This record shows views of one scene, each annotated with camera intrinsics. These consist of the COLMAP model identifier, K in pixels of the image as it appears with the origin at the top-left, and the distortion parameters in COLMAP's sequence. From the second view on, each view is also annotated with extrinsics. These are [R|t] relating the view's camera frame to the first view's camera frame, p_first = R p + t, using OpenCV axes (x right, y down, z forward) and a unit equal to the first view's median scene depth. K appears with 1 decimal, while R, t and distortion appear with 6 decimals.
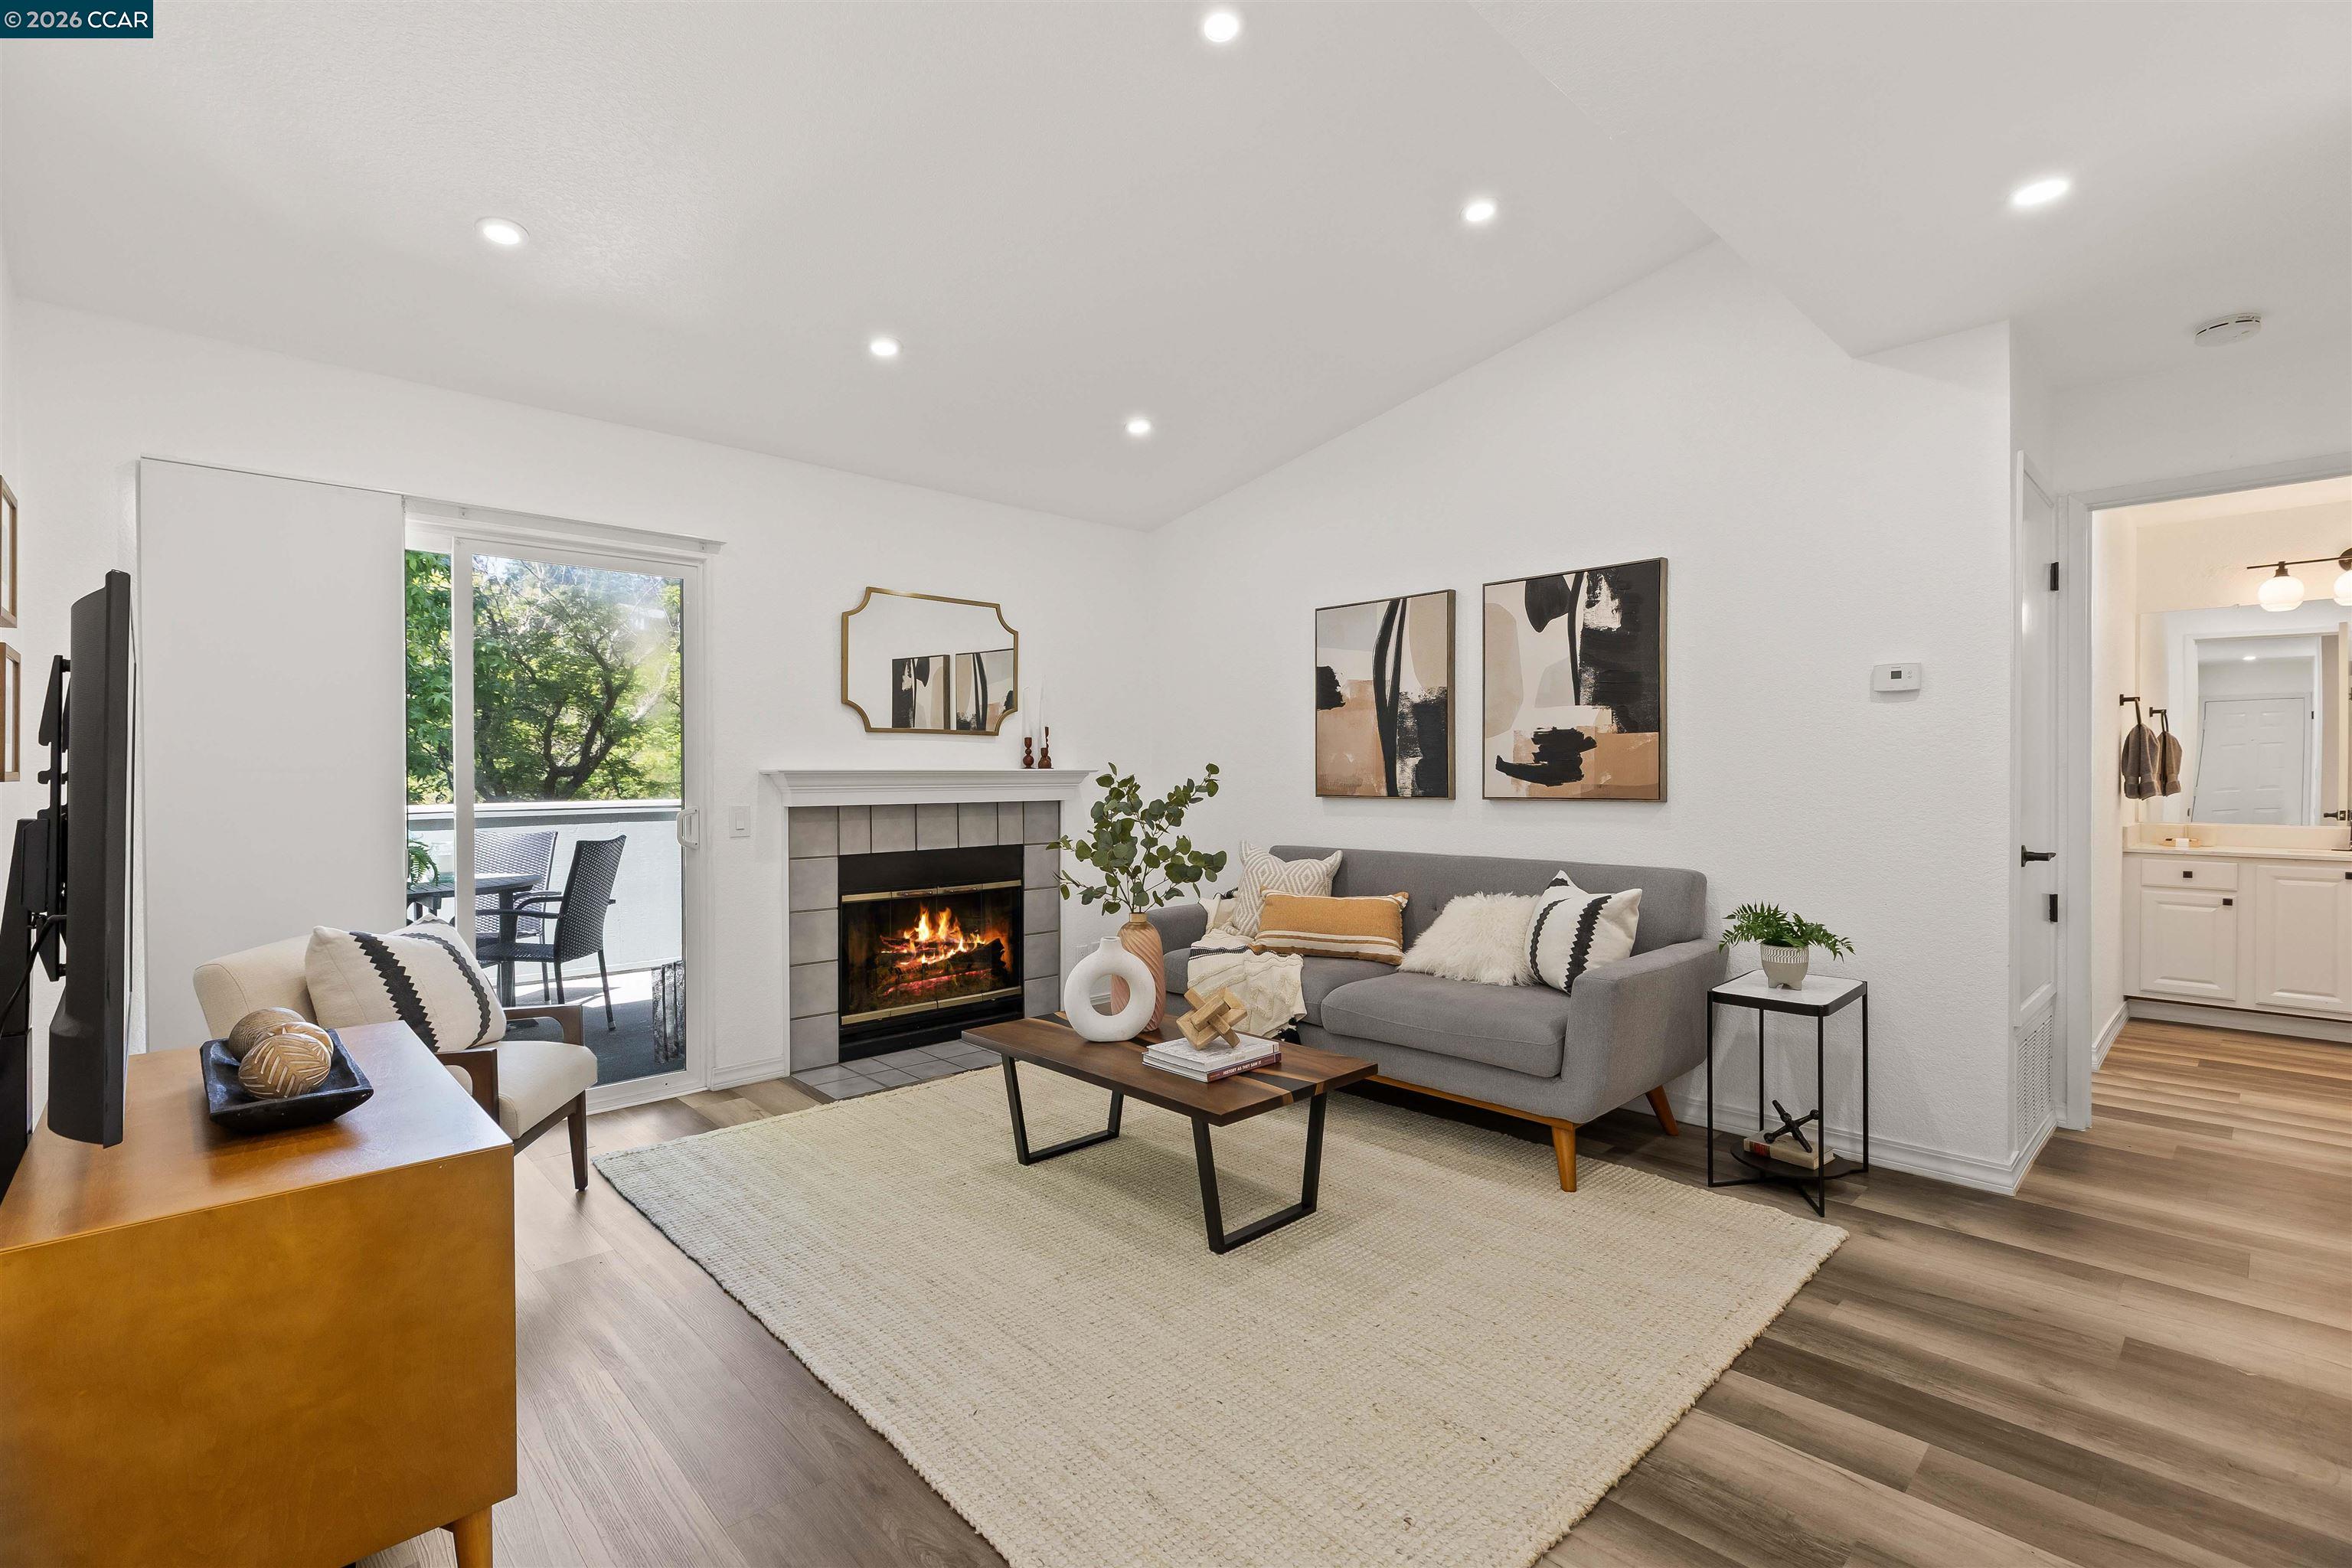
lens RADIAL K [[1059.3, 0, 1178.2], [0, 1059.3, 782.6], [0, 0, 1]] dist [0.002990, 0.000294]
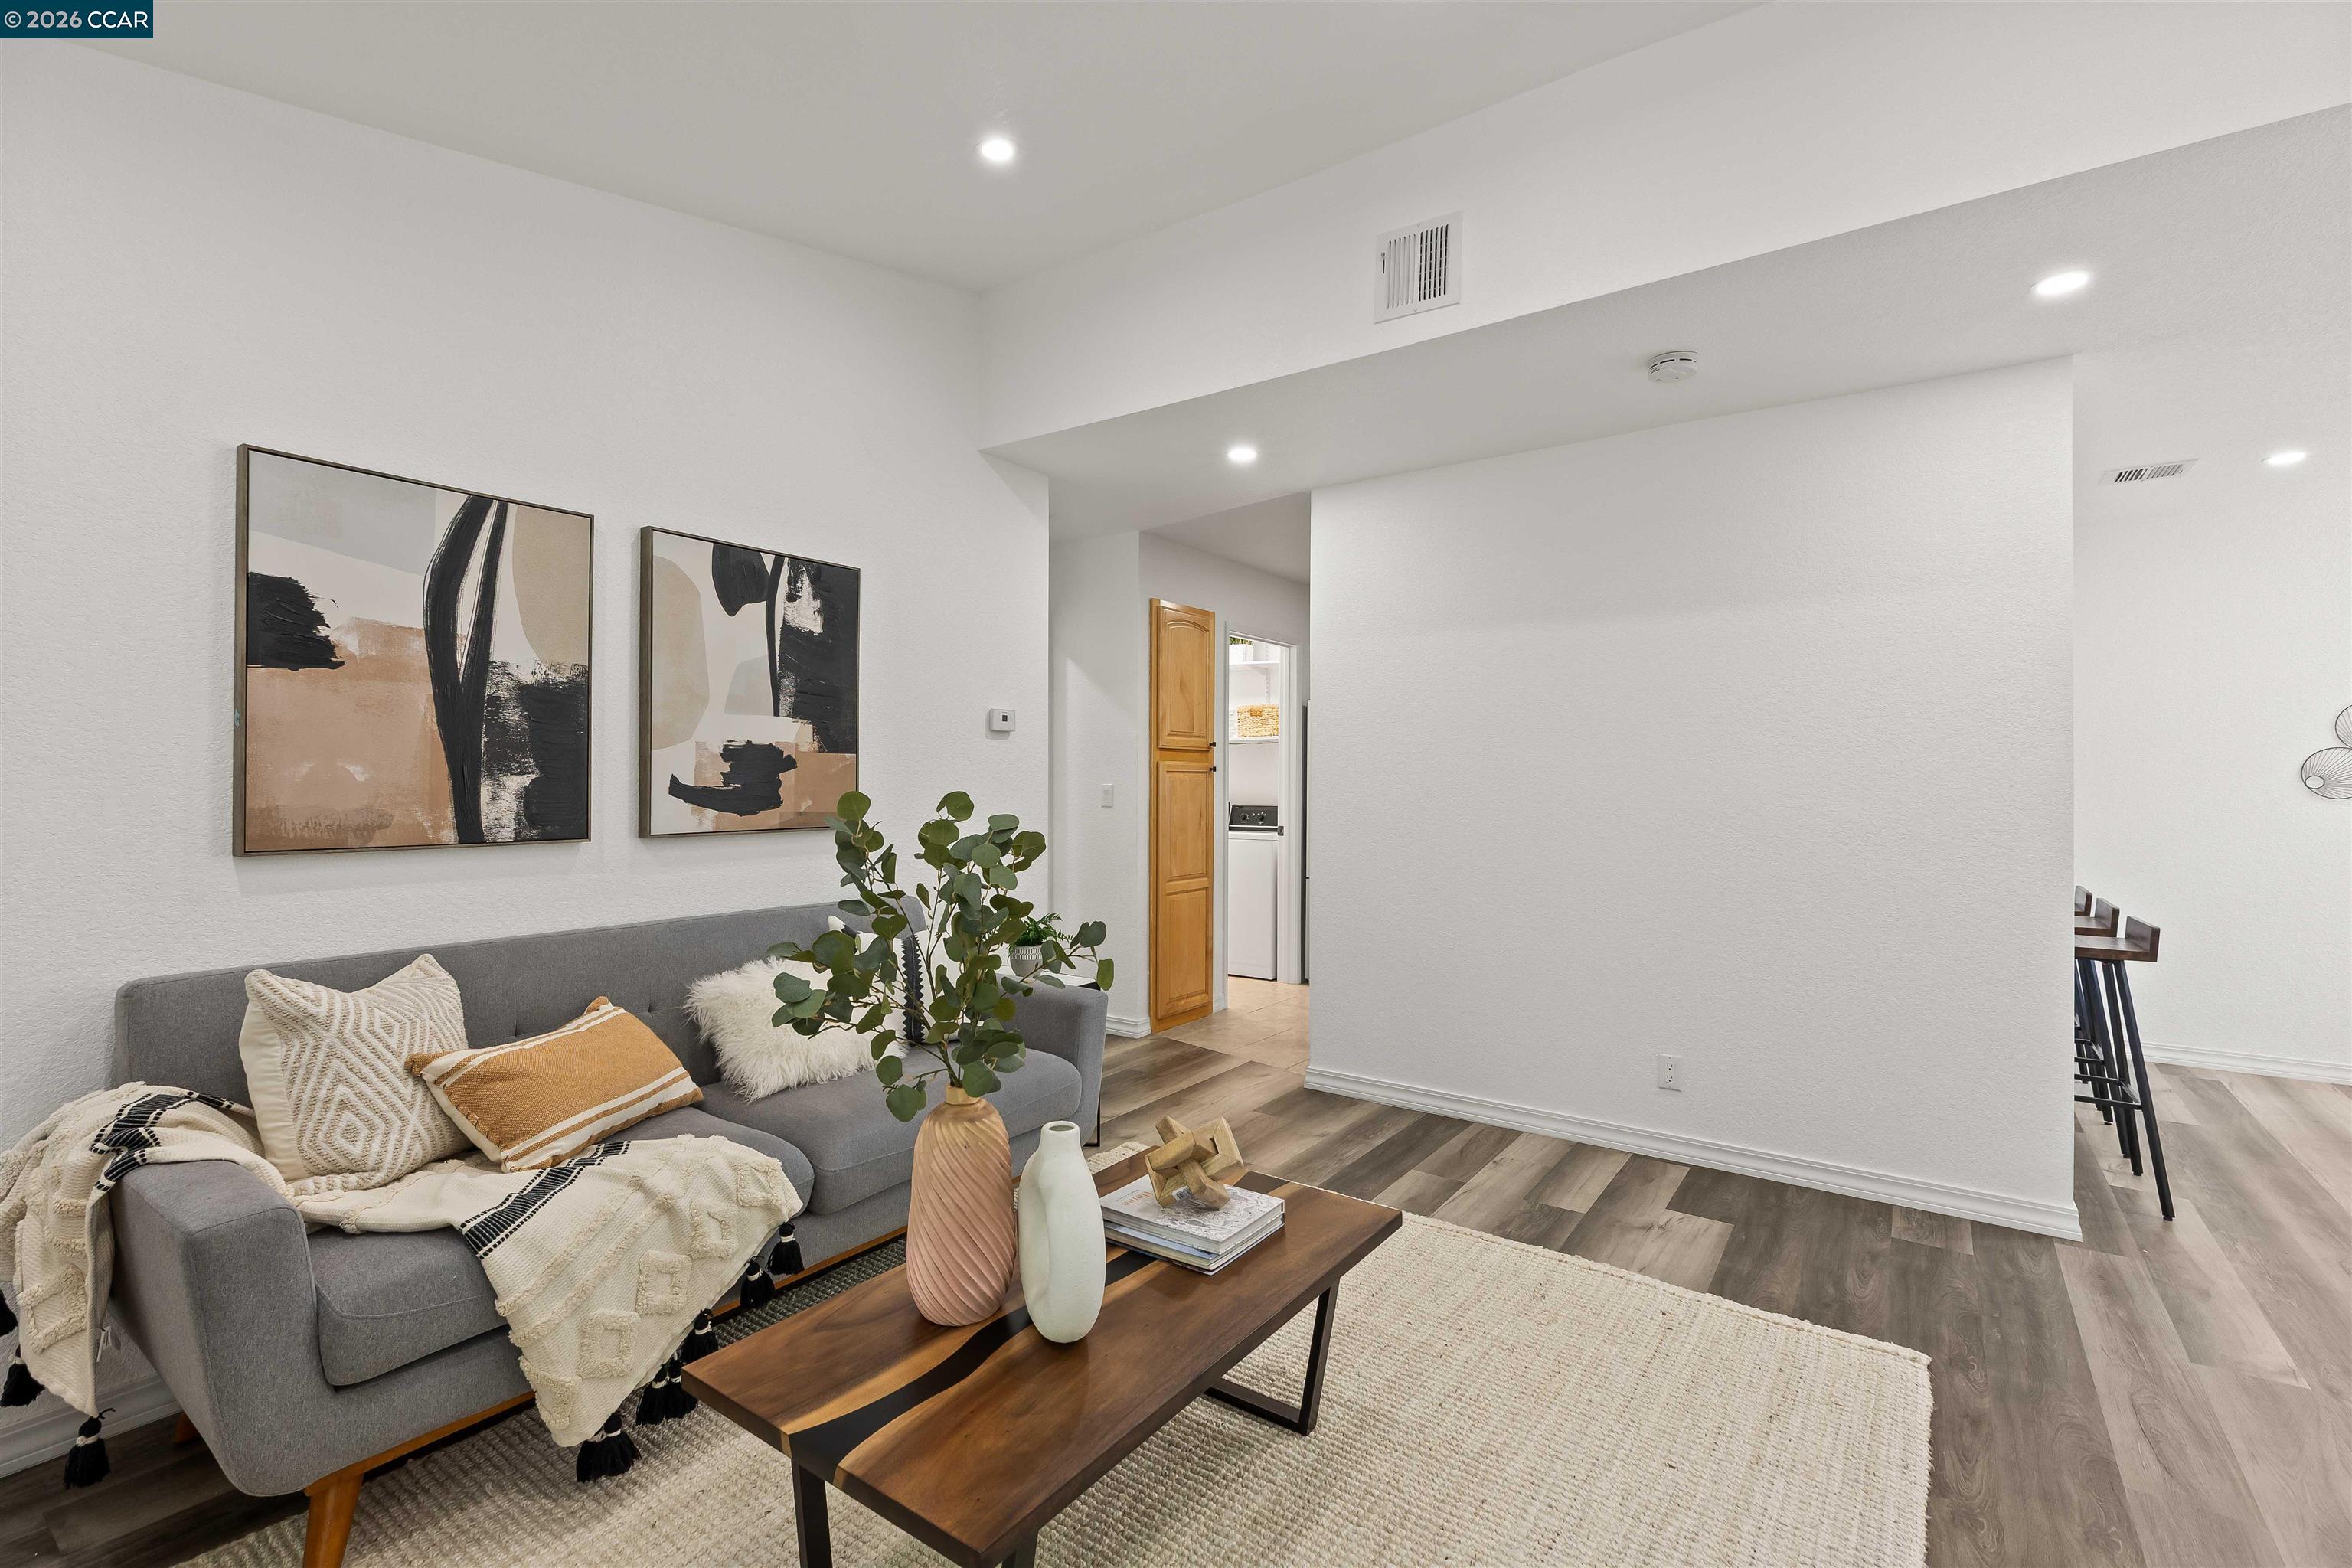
lens RADIAL K [[1043.9, 0, 1187.0], [0, 1043.9, 772.0], [0, 0, 1]] dist [0.011133, -0.000031]
pose [[-0.192840, 0.010702, 0.981172, -0.442862], [0.004855, 0.999939, -0.009952, -0.018440], [-0.981218, 0.002845, -0.192880, 0.778153]]
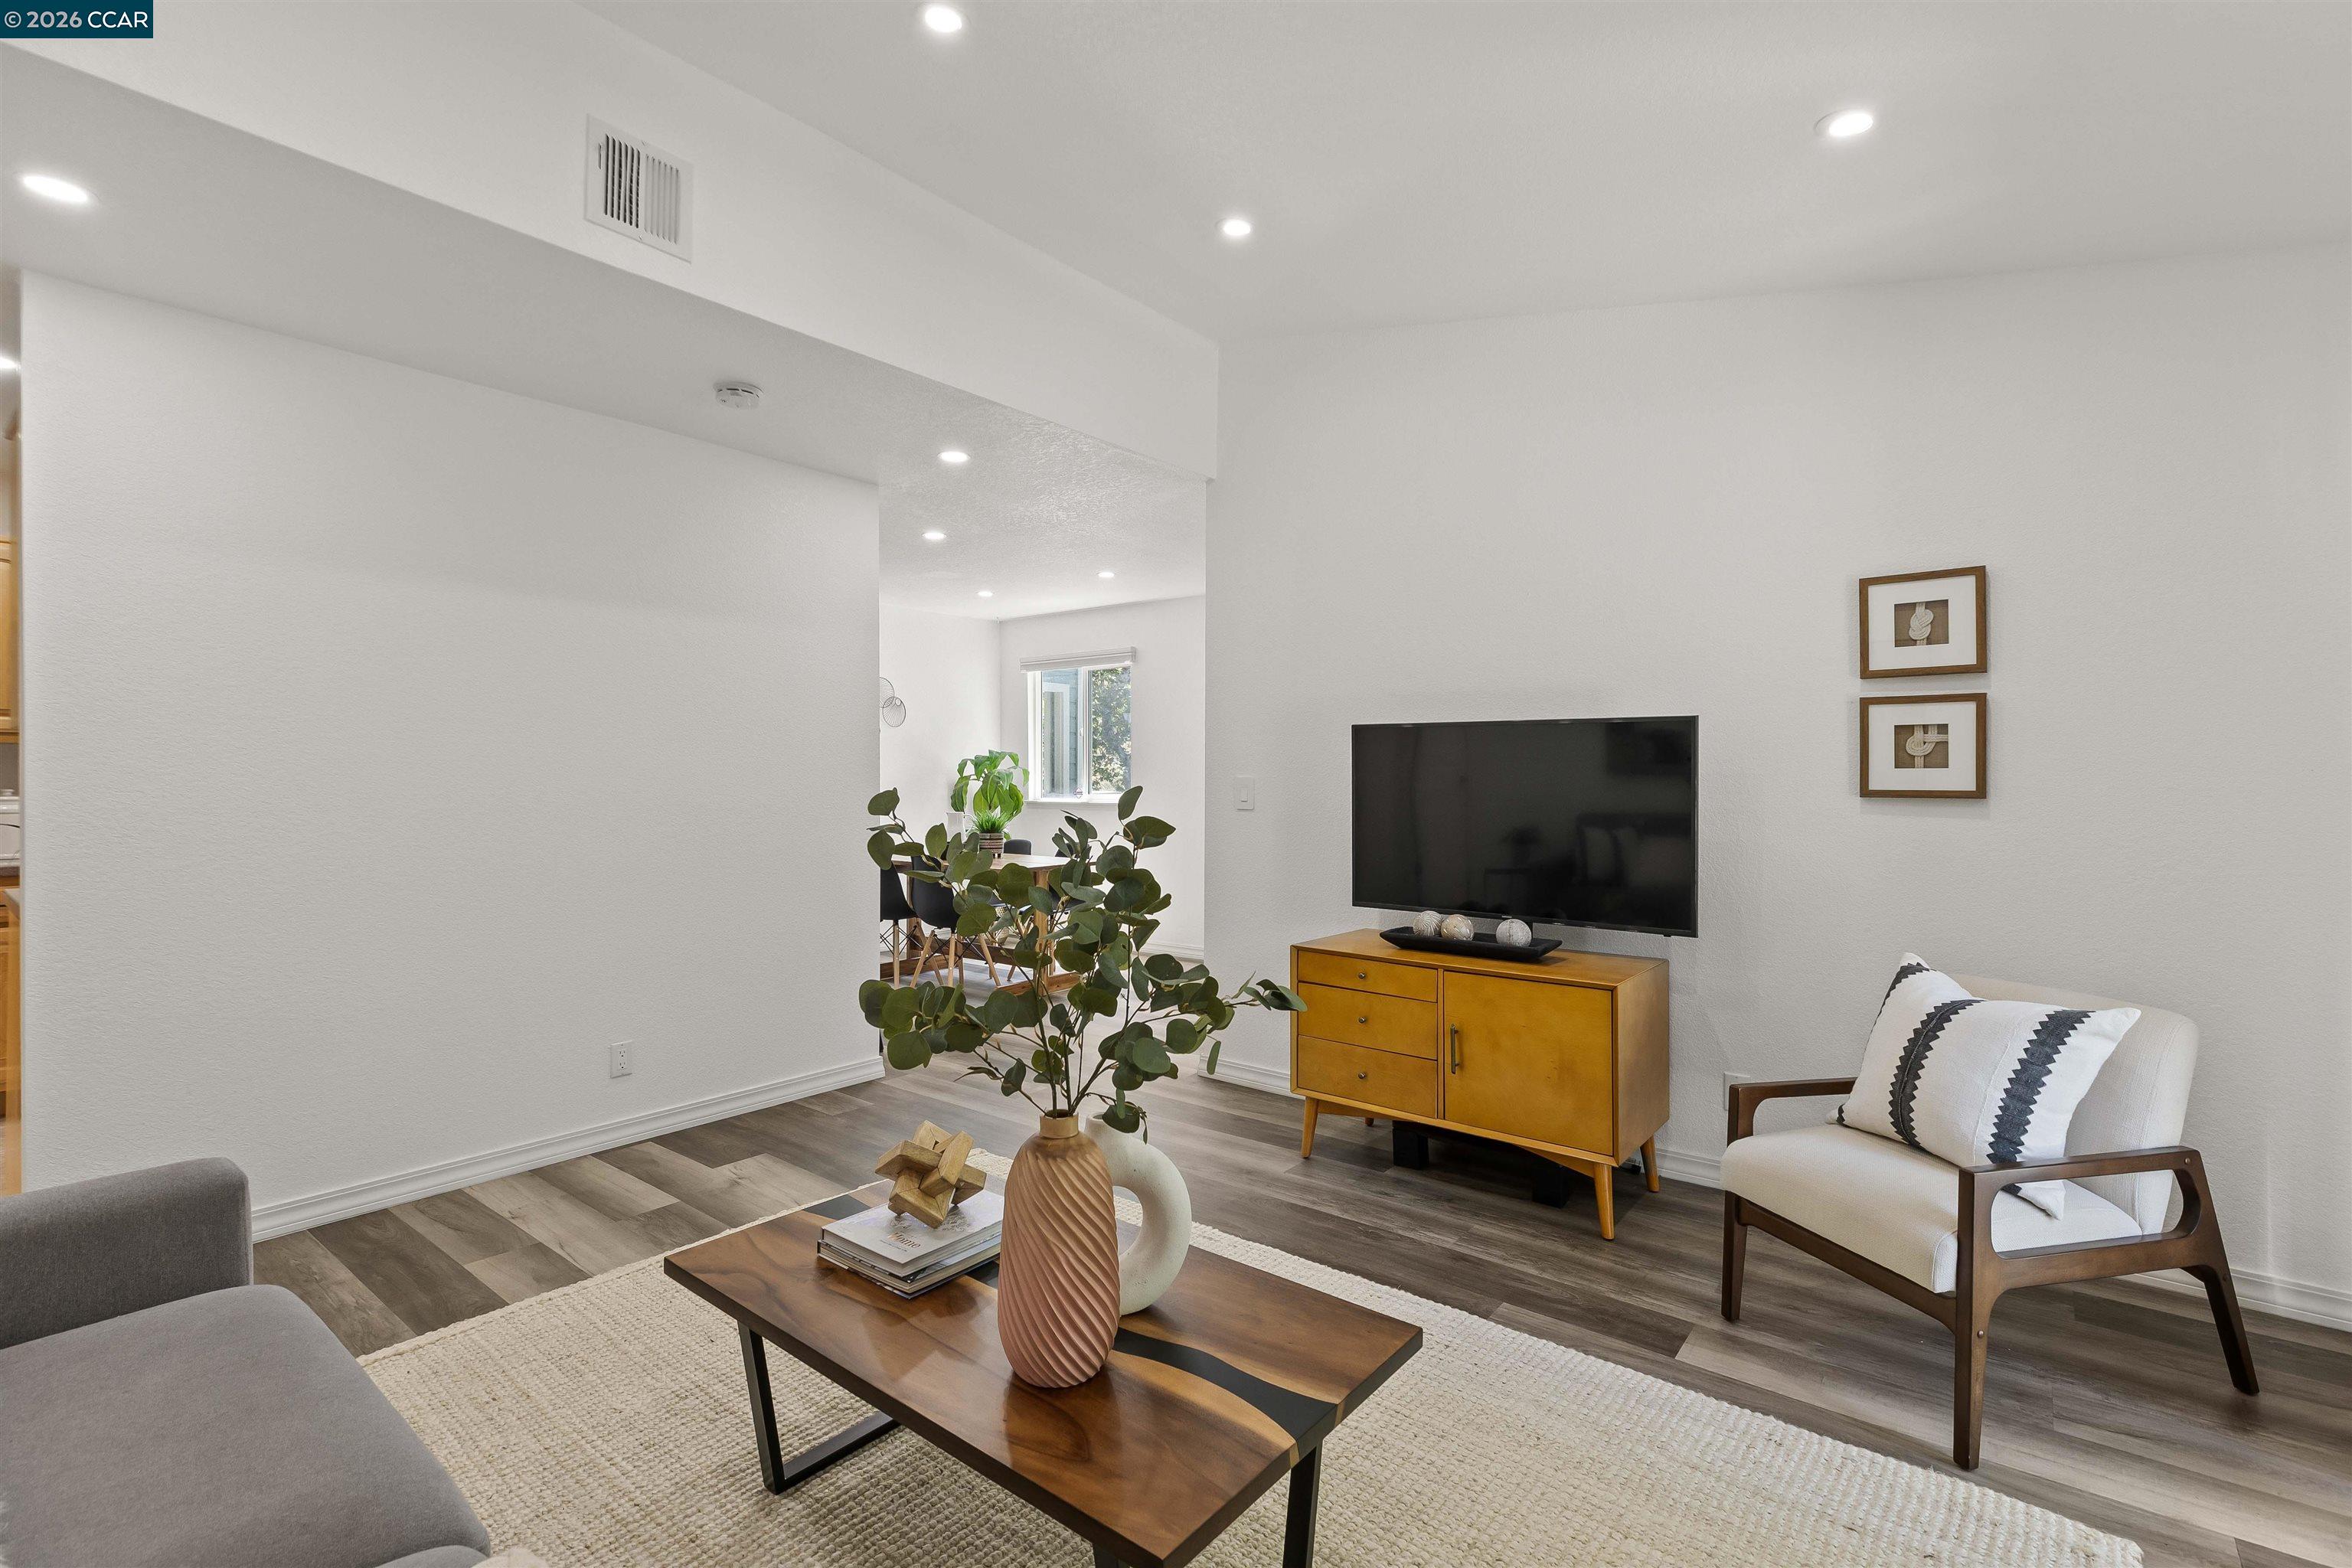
lens RADIAL K [[1054.3, 0, 1173.4], [0, 1054.3, 779.3], [0, 0, 1]] dist [0.001346, 0.000222]
pose [[-0.991923, 0.002251, -0.126819, -0.024851], [0.000857, 0.999939, 0.011052, -0.020818], [0.126836, 0.010855, -0.991864, 1.143296]]
